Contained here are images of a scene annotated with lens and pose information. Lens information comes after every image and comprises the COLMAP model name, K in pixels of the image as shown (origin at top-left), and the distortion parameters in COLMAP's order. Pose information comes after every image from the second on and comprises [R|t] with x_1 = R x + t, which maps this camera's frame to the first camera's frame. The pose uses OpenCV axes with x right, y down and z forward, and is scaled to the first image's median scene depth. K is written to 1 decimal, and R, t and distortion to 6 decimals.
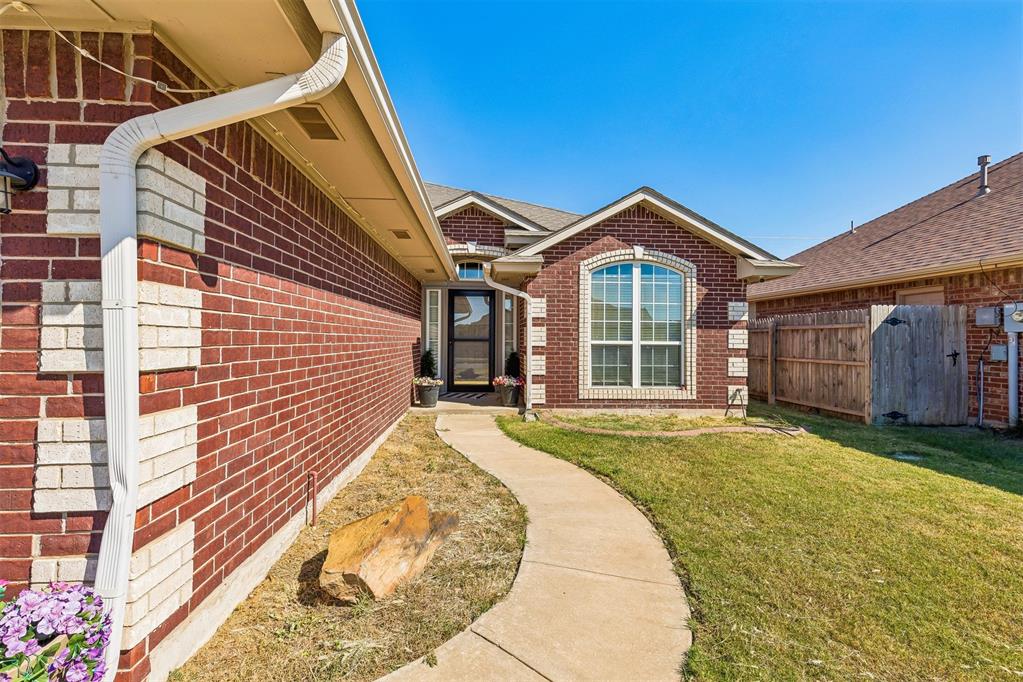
lens RADIAL K [[469.0, 0, 516.0], [0, 469.0, 333.8], [0, 0, 1]] dist [-0.003396, 0.000604]
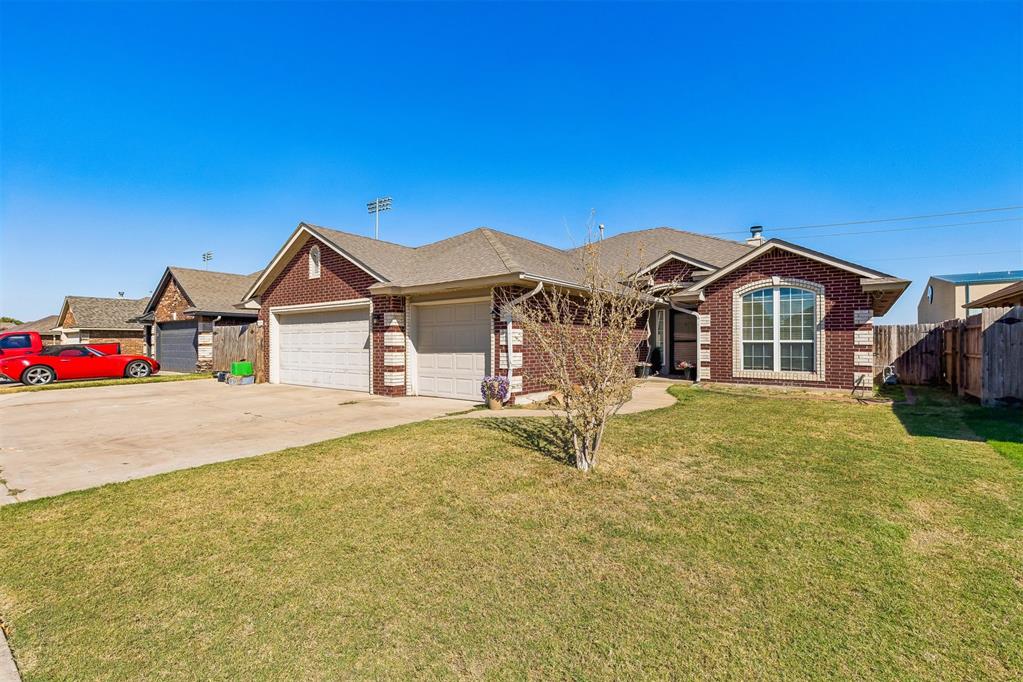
lens RADIAL K [[469.0, 0, 509.3], [0, 469.0, 343.5], [0, 0, 1]] dist [-0.003396, 0.000604]
pose [[0.758889, -0.007371, -0.651179, 0.585768], [0.013671, 0.999896, 0.004614, 0.007622], [0.651077, -0.012404, 0.758910, -0.682823]]
